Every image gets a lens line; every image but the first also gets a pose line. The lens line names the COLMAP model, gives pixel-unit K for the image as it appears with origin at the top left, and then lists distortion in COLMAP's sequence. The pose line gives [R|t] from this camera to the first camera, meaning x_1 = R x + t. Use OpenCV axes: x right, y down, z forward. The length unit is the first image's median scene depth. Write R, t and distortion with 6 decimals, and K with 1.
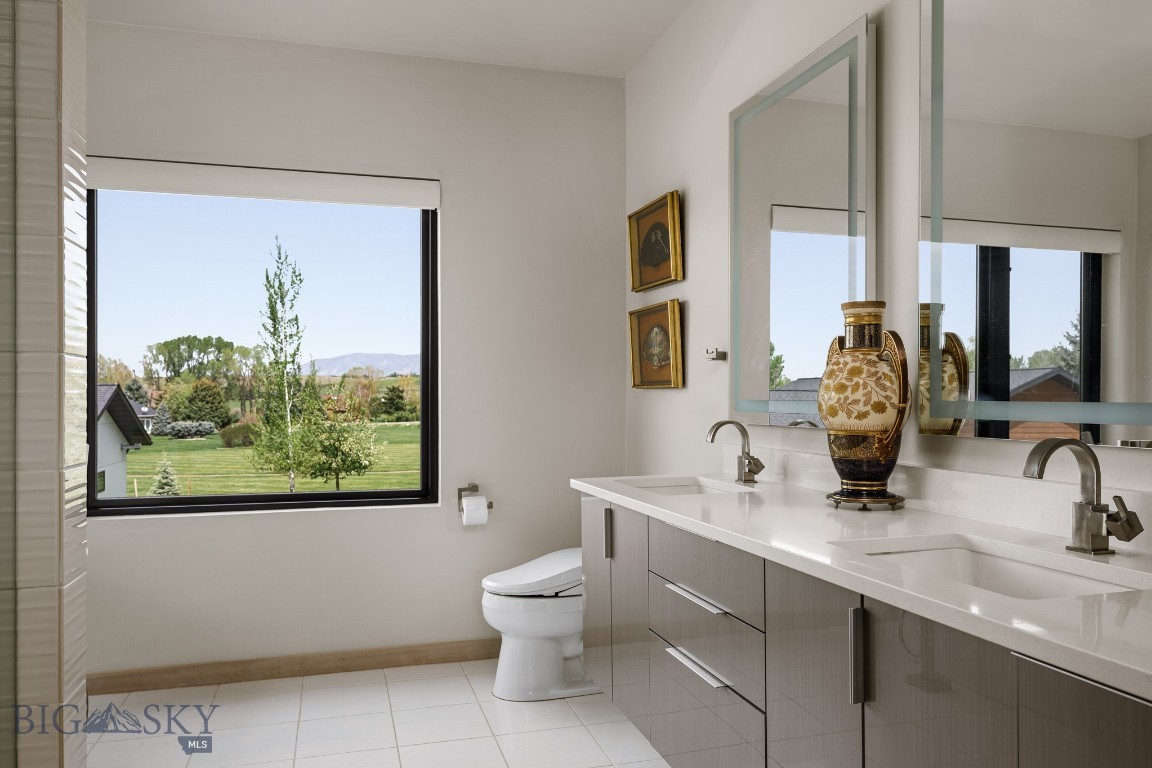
lens RADIAL K [[799.2, 0, 572.7], [0, 799.2, 394.6], [0, 0, 1]] dist [0.009386, -0.026462]
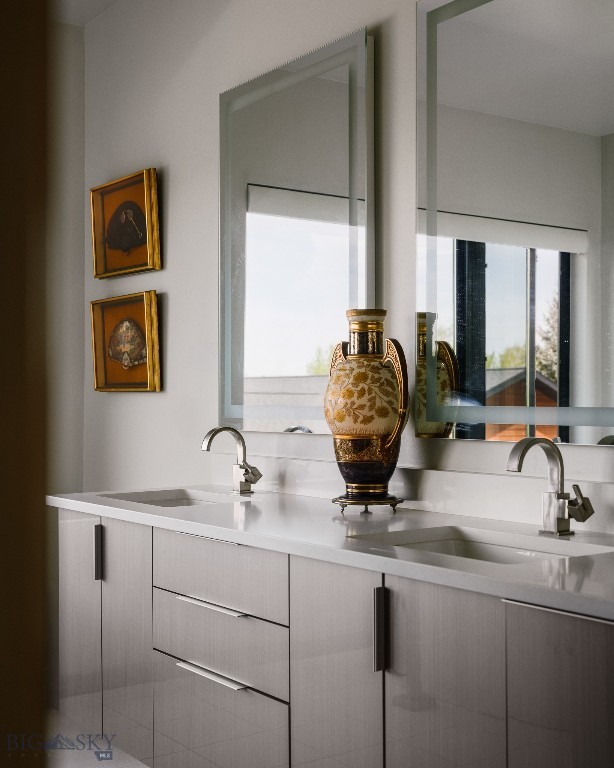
lens RADIAL K [[1094.2, 0, 306.4], [0, 1094.2, 383.5], [0, 0, 1]] dist [-0.058231, 0.000000]
pose [[0.941658, 0.003153, 0.336558, -0.149613], [0.000613, 0.999938, -0.011085, -0.004355], [-0.336572, 0.010644, 0.941598, -0.243806]]
